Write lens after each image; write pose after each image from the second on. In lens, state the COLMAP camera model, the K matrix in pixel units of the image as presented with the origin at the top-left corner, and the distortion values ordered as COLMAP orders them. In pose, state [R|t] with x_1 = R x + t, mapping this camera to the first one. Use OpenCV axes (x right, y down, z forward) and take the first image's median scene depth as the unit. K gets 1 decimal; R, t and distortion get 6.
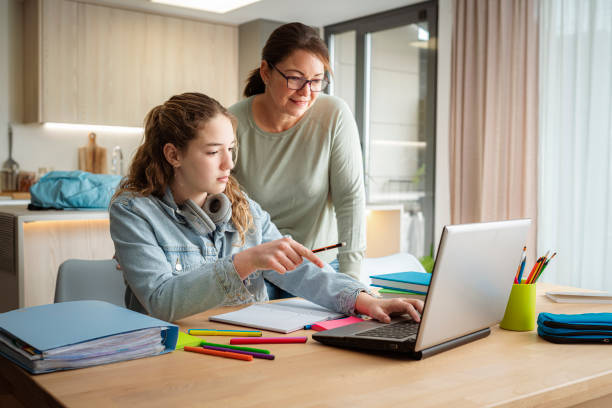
lens RADIAL K [[718.4, 0, 306.0], [0, 718.4, 204.0], [0, 0, 1]] dist [-0.039740, -0.003289]
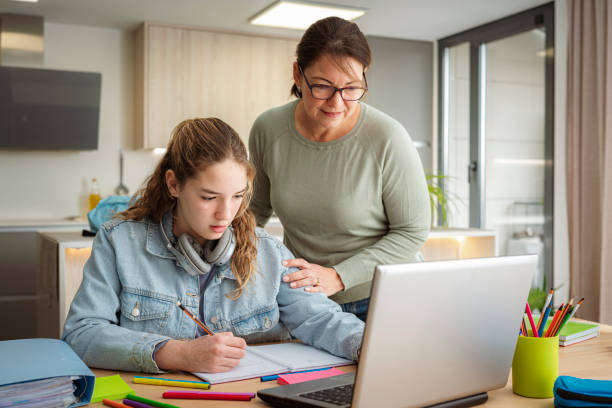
lens RADIAL K [[718.4, 0, 306.0], [0, 718.4, 204.0], [0, 0, 1]] dist [-0.039740, -0.003289]
pose [[0.976524, -0.010990, -0.215127, 0.116578], [0.003582, 0.999388, -0.034798, -0.000370], [0.215378, 0.033210, 0.975966, 0.106907]]
